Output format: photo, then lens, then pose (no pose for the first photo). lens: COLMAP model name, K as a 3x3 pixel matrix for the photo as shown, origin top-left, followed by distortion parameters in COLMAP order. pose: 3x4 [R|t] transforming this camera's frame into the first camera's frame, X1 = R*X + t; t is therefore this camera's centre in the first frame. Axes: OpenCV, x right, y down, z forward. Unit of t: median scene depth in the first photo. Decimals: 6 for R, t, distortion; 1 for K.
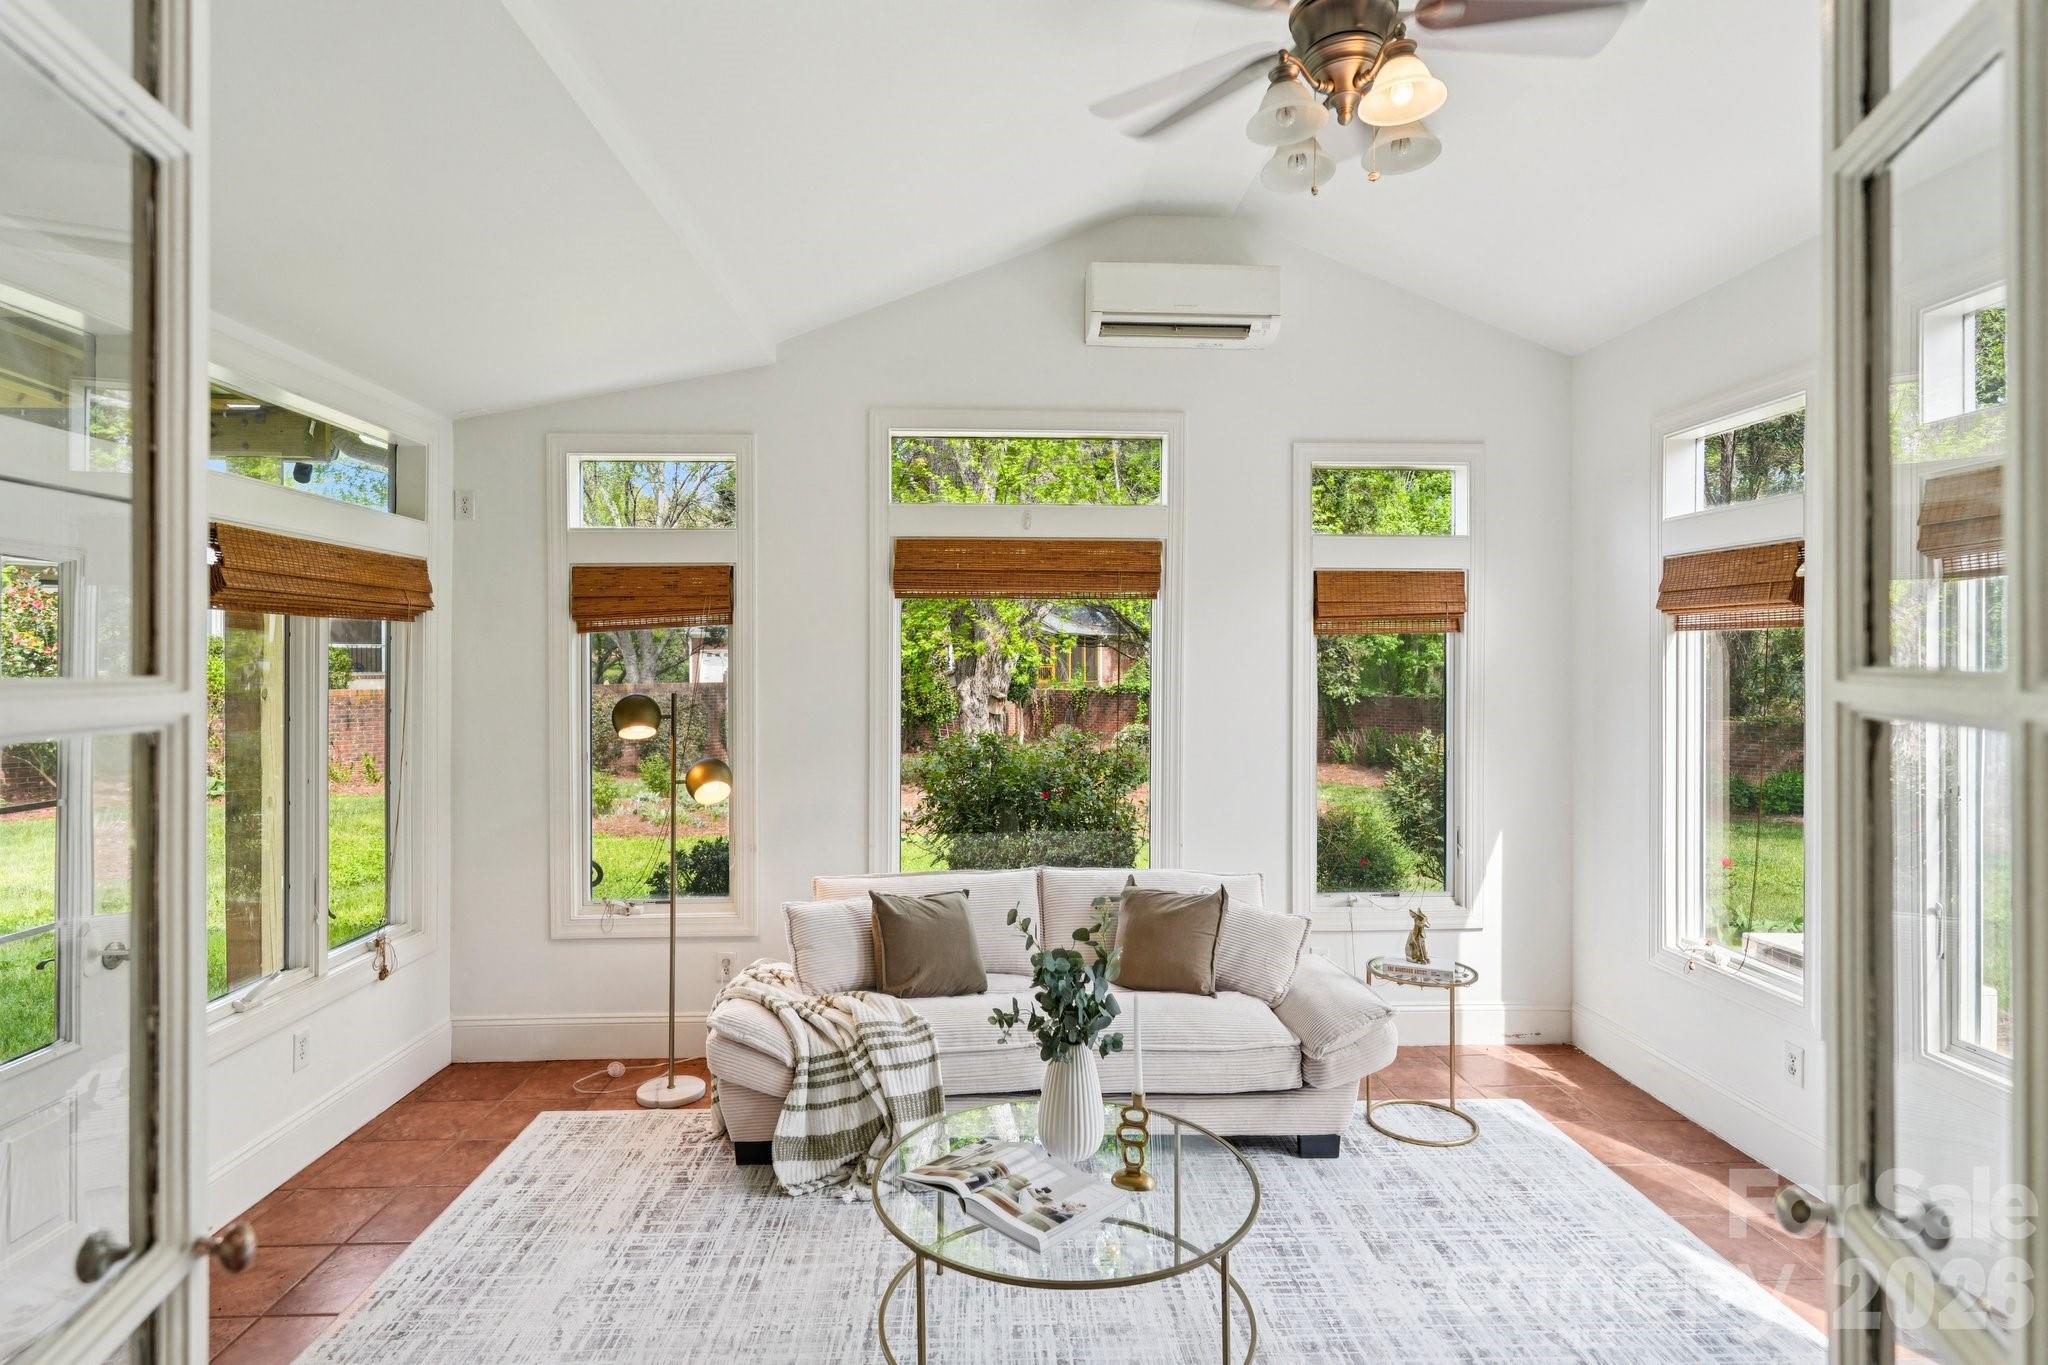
lens RADIAL K [[1064.1, 0, 1038.2], [0, 1064.1, 651.5], [0, 0, 1]] dist [-0.004242, 0.002756]
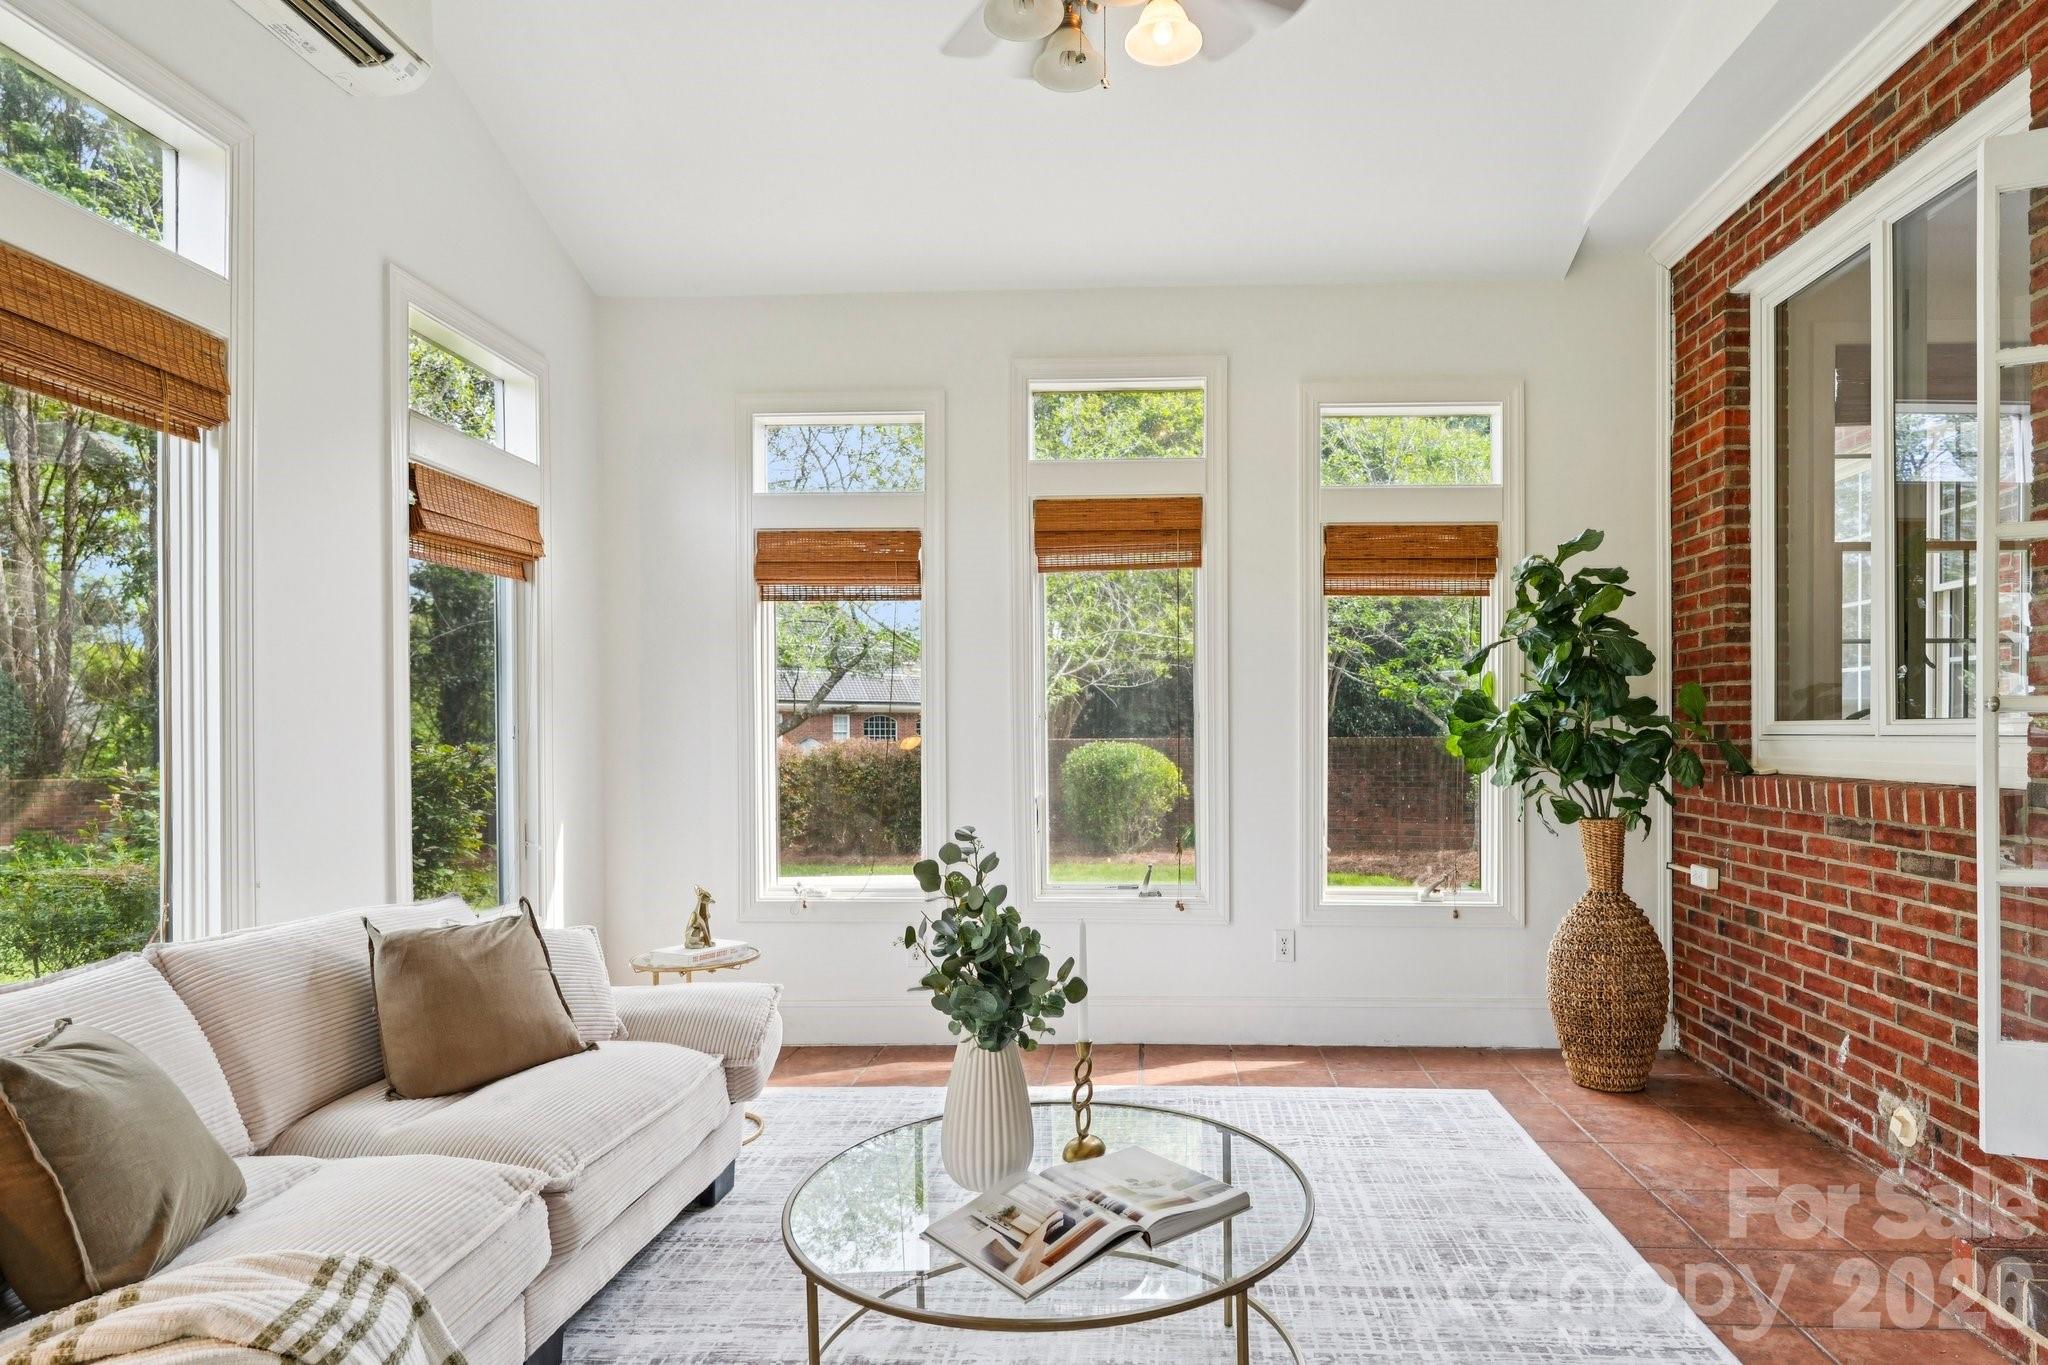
lens RADIAL K [[1064.1, 0, 1124.4], [0, 1064.1, 726.5], [0, 0, 1]] dist [-0.004242, 0.002756]
pose [[0.120813, -0.001672, 0.992674, -0.457517], [-0.015792, 0.999869, 0.003607, 0.107199], [-0.992550, -0.016112, 0.120771, 0.566094]]
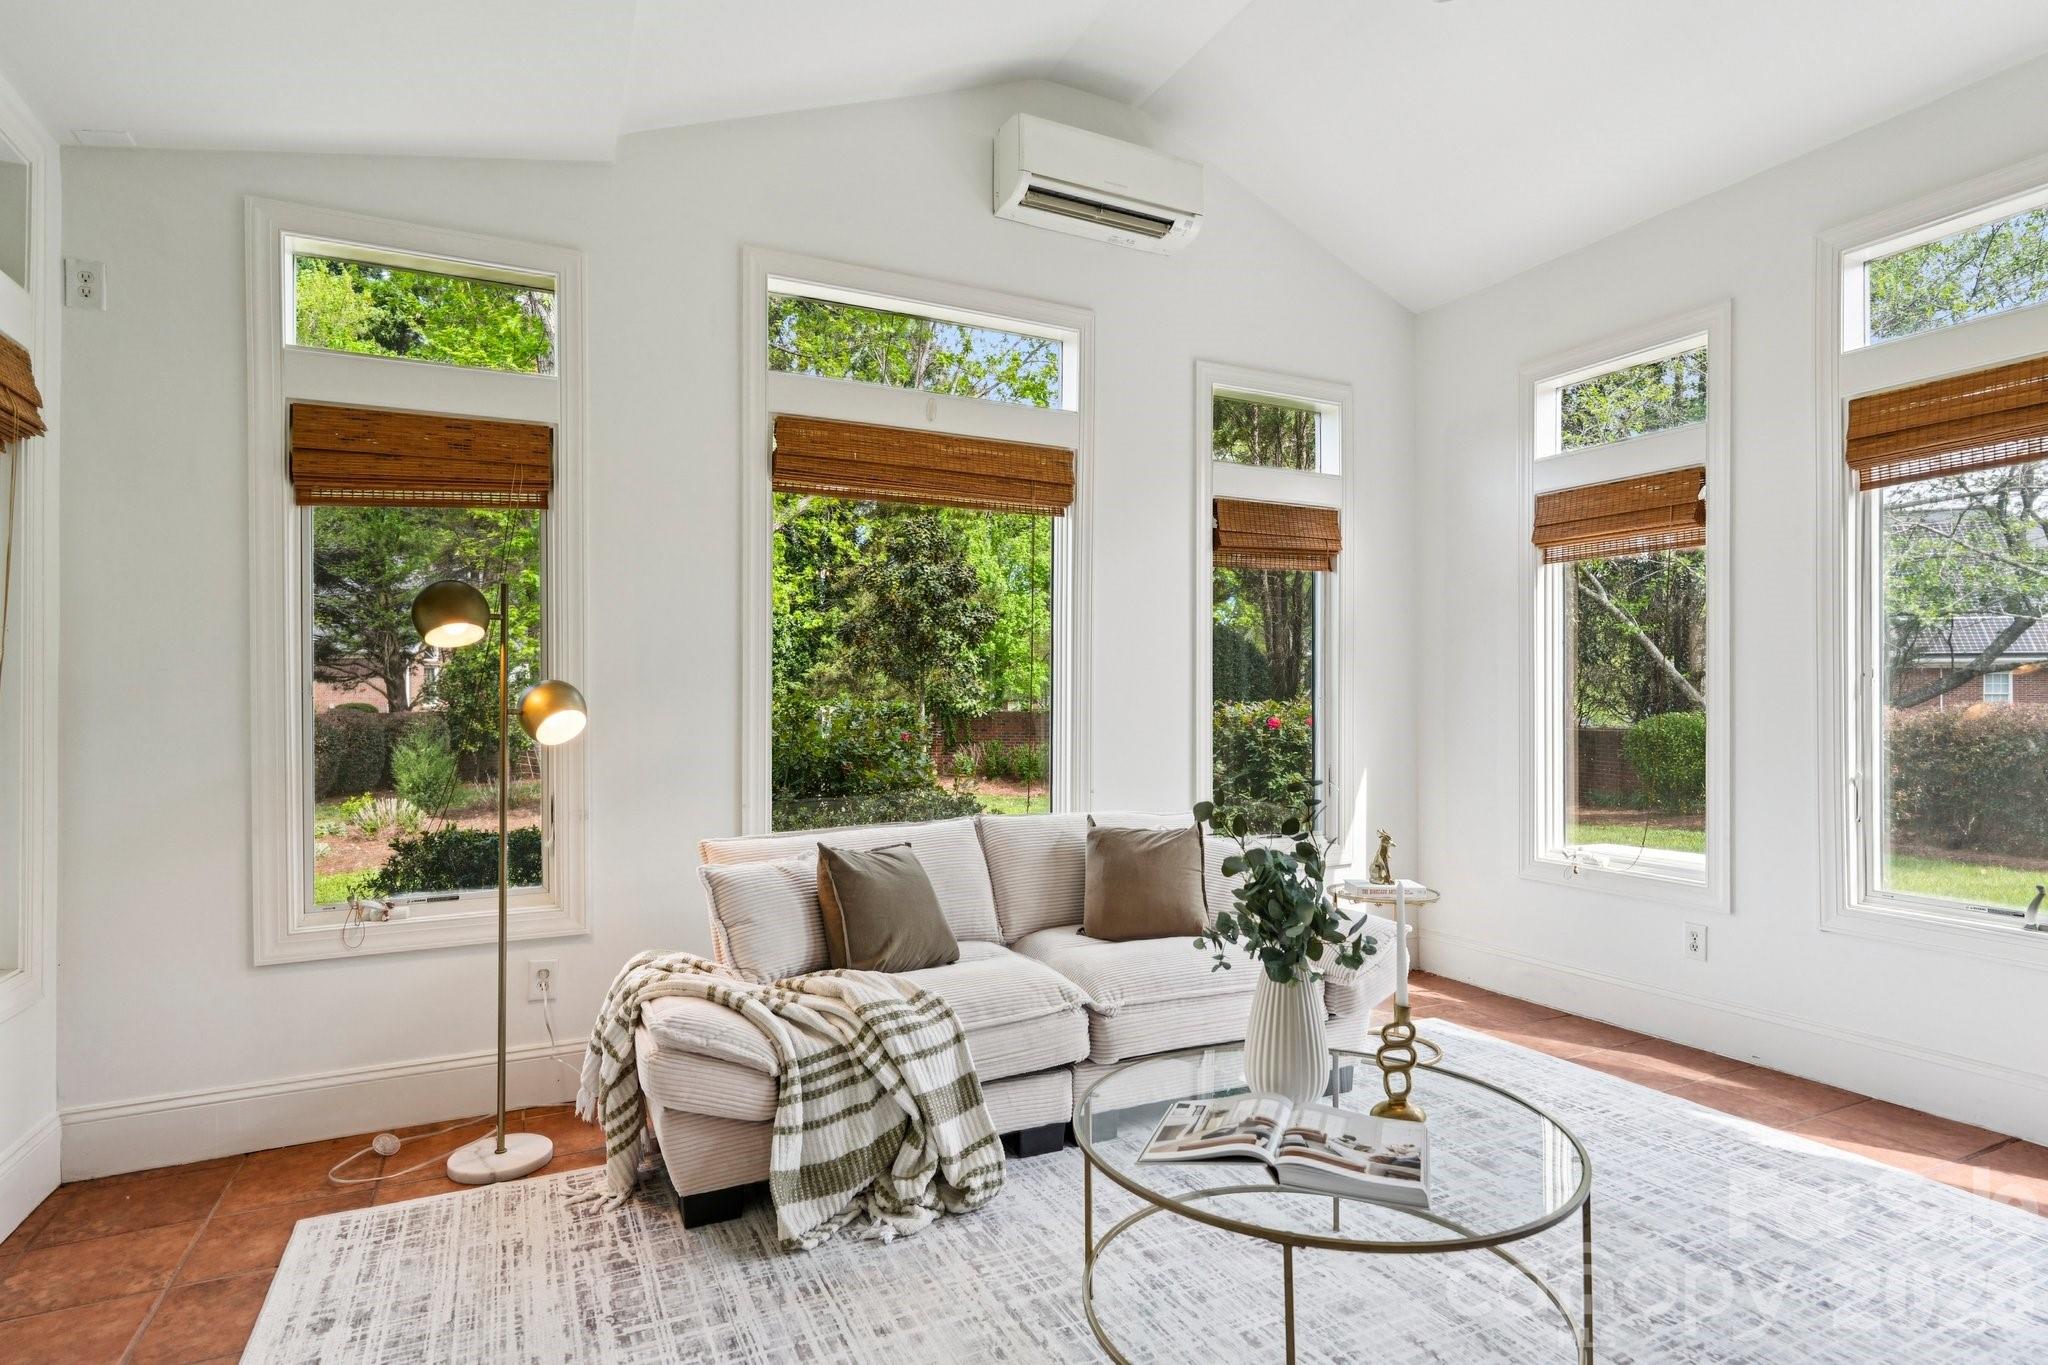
lens RADIAL K [[1064.1, 0, 1079.6], [0, 1064.1, 673.2], [0, 0, 1]] dist [-0.004242, 0.002756]
pose [[0.916678, 0.001538, 0.399623, -0.288050], [-0.000806, 0.999998, -0.002001, 0.103494], [-0.399626, 0.001512, 0.916677, 0.223256]]
